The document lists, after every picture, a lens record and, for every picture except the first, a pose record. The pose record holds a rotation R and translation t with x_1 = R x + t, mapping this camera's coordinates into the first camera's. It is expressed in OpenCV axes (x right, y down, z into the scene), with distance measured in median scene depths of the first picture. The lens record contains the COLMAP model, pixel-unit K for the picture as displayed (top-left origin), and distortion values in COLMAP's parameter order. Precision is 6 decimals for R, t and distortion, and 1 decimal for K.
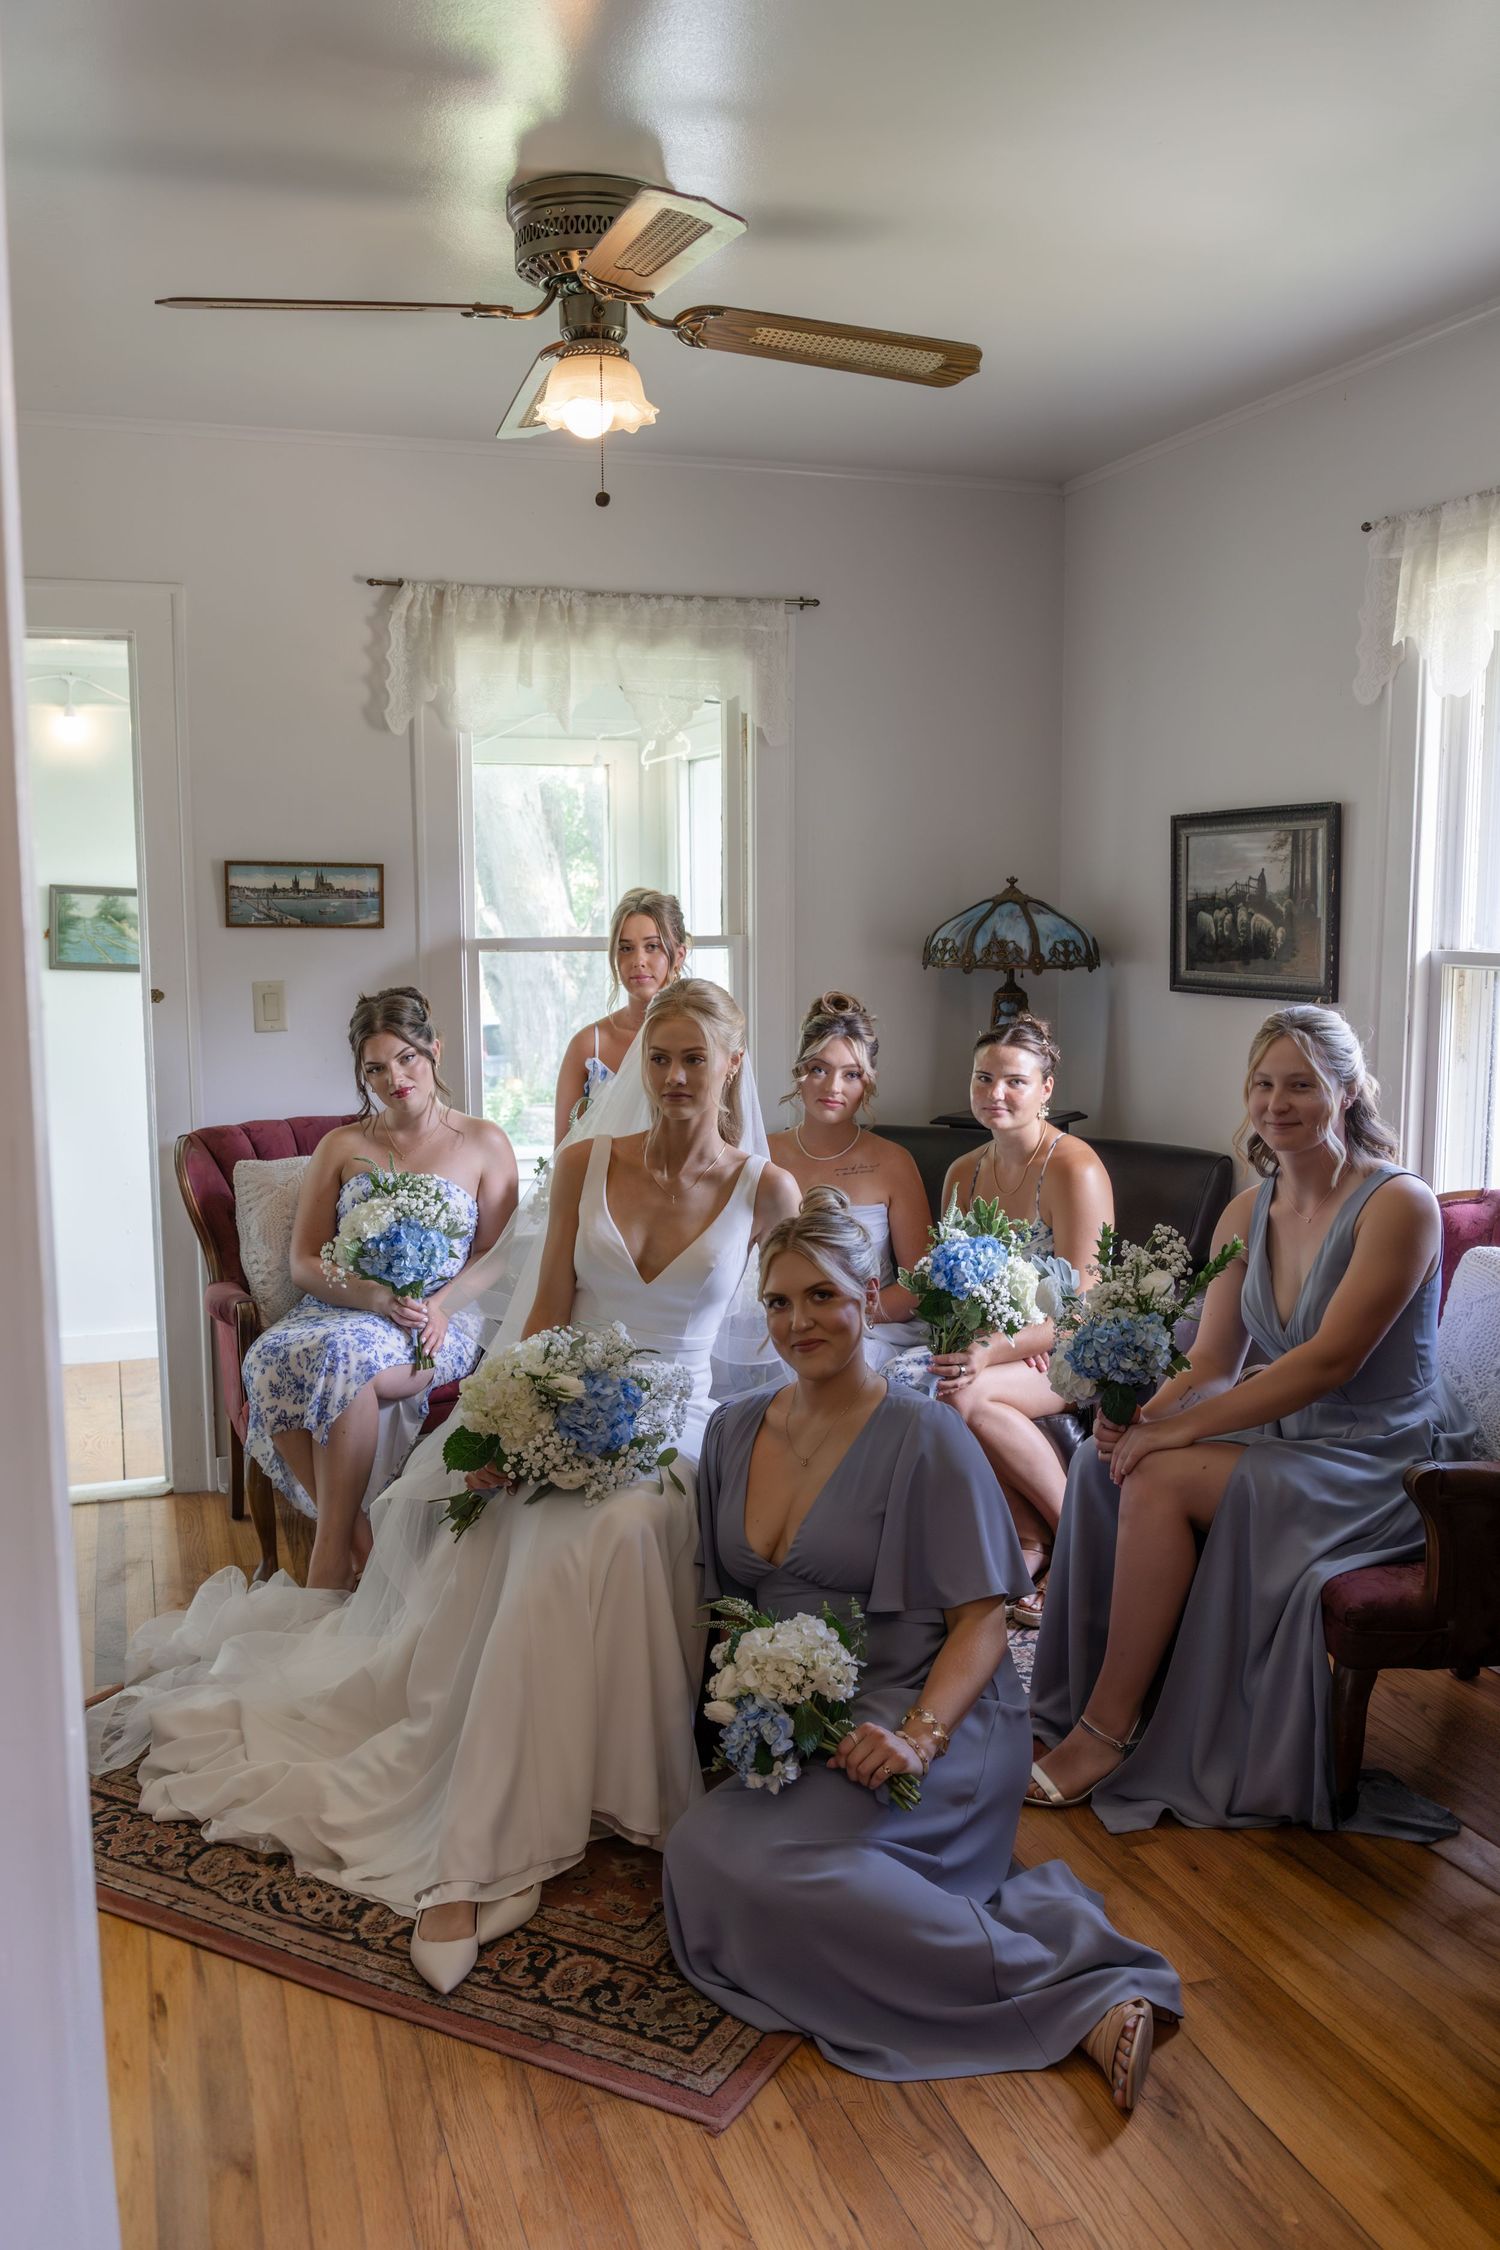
lens RADIAL K [[1888.3, 0, 750.0], [0, 1888.3, 1125.0], [0, 0, 1]] dist [-0.032582, -0.000525]
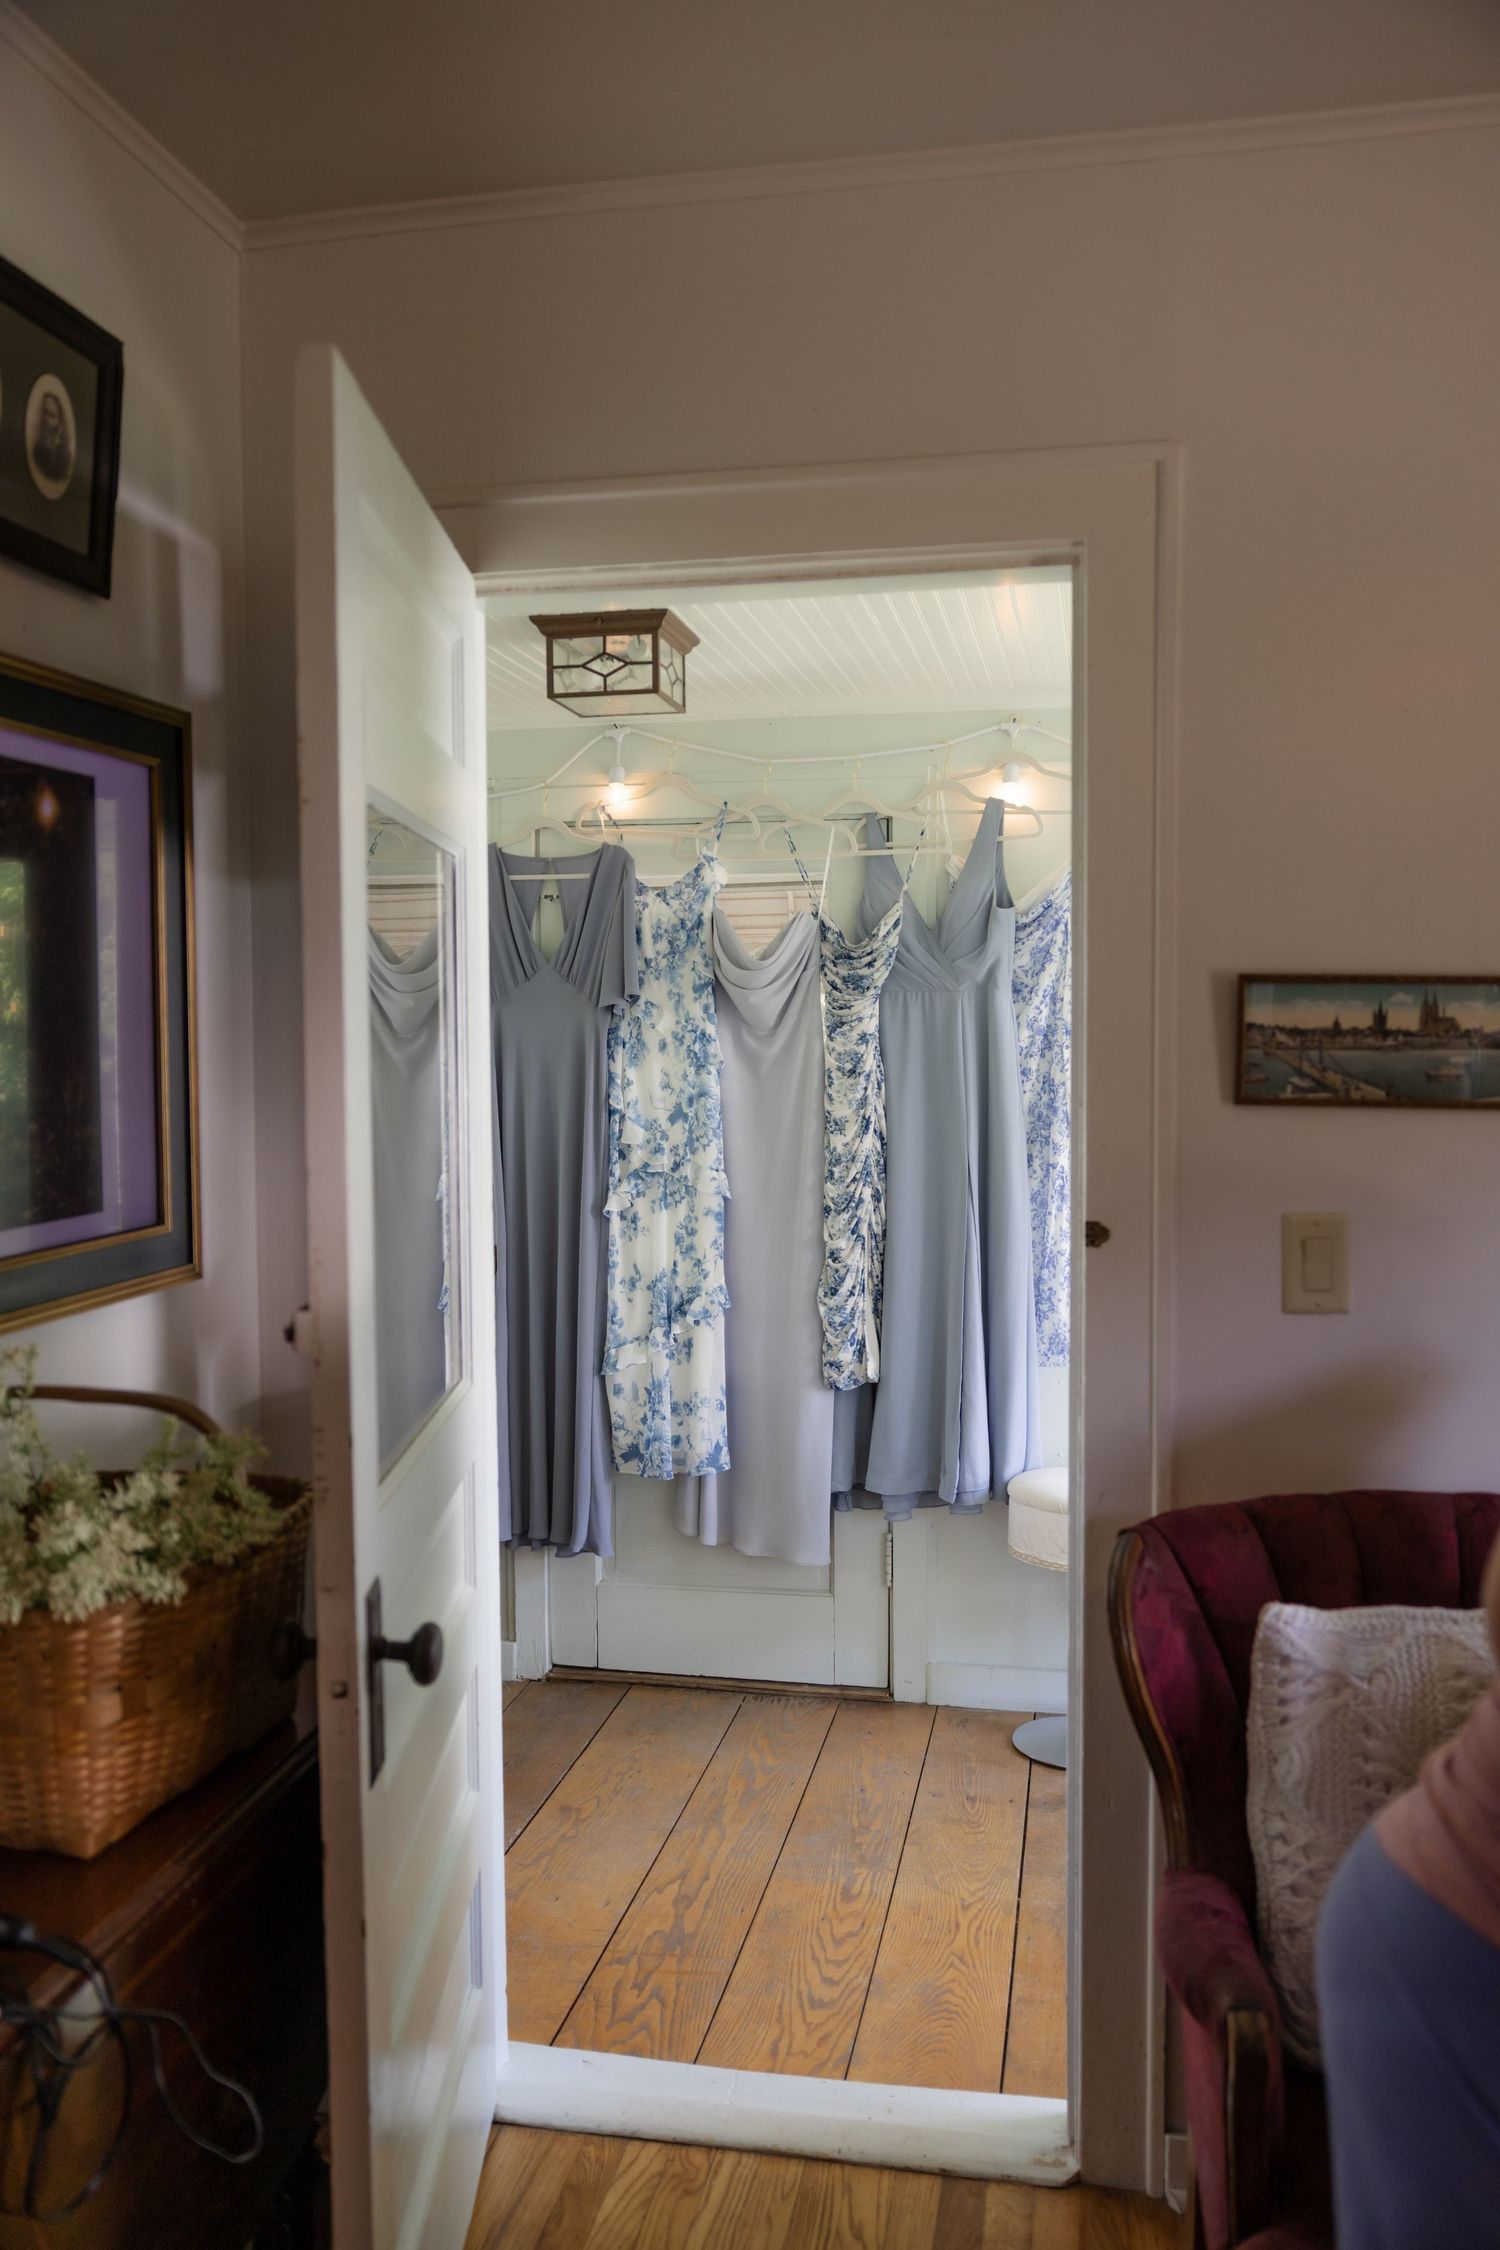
lens RADIAL K [[1754.7, 0, 750.0], [0, 1754.7, 1125.0], [0, 0, 1]] dist [0.006974, 0.003098]
pose [[0.866518, 0.026458, -0.498443, -0.152717], [-0.060911, 0.996736, -0.052984, -0.065458], [0.495415, 0.076273, 0.865302, 0.517108]]
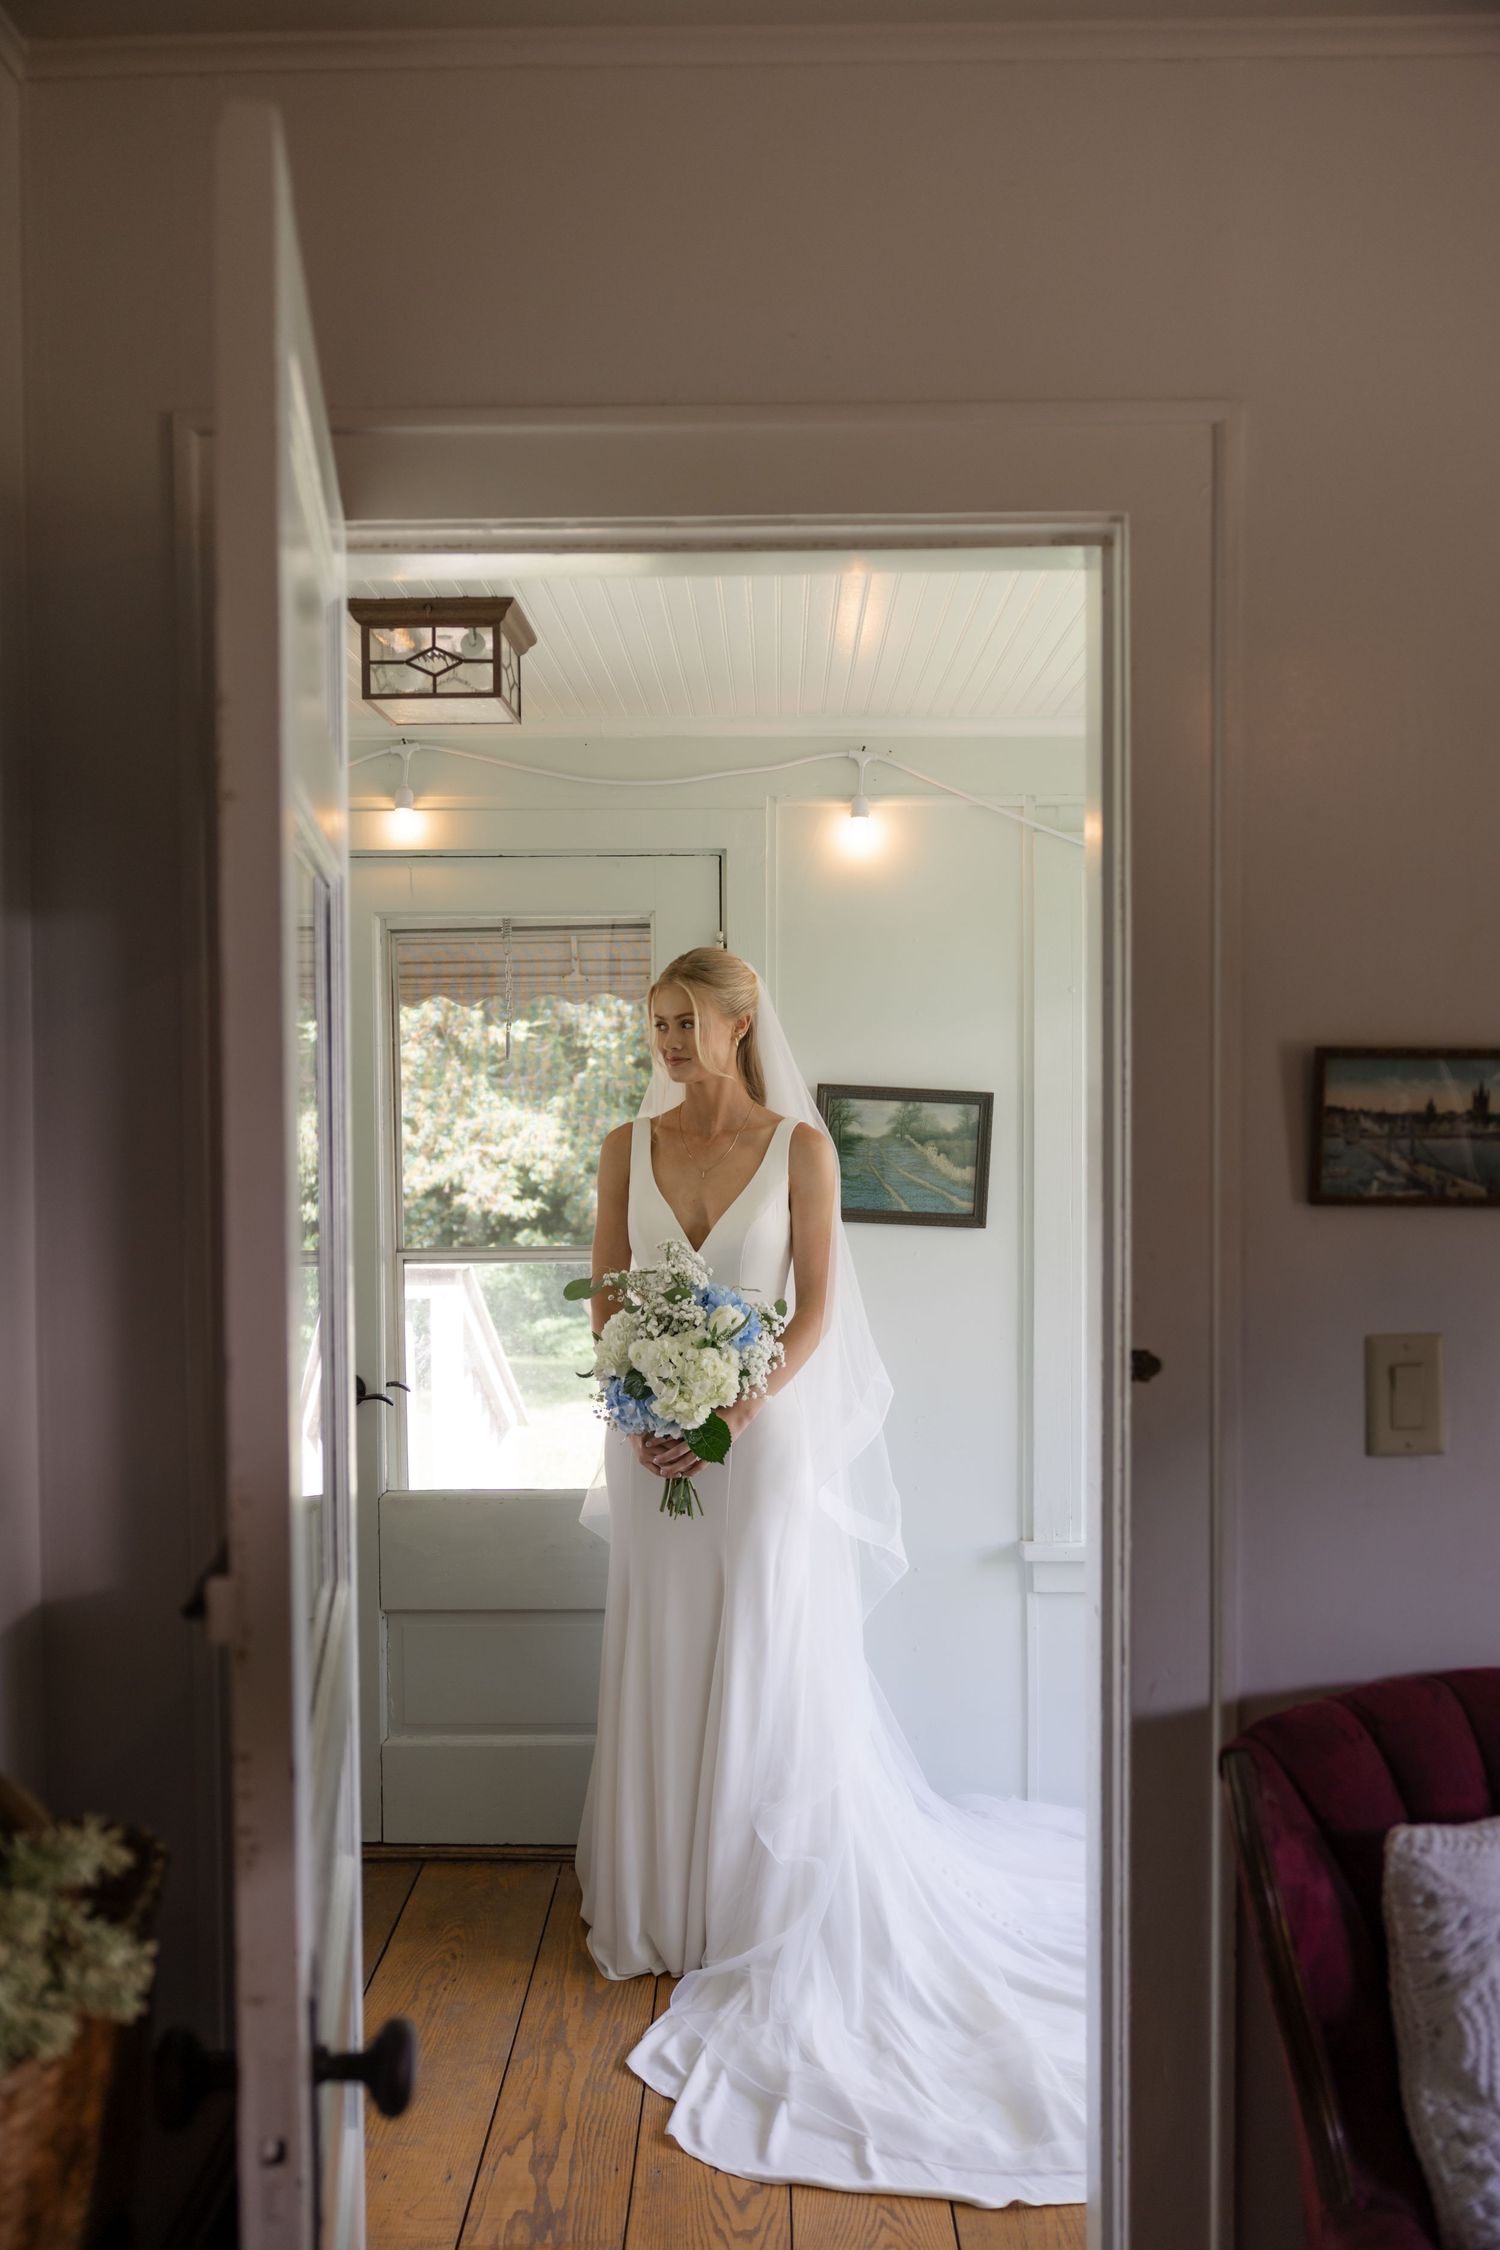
lens RADIAL K [[1772.6, 0, 750.0], [0, 1772.6, 1125.0], [0, 0, 1]] dist [0.007206, 0.009914]
pose [[0.943491, 0.006446, -0.331334, -0.261110], [-0.036951, 0.995623, -0.085850, -0.083035], [0.329330, 0.093241, 0.939600, 0.577662]]
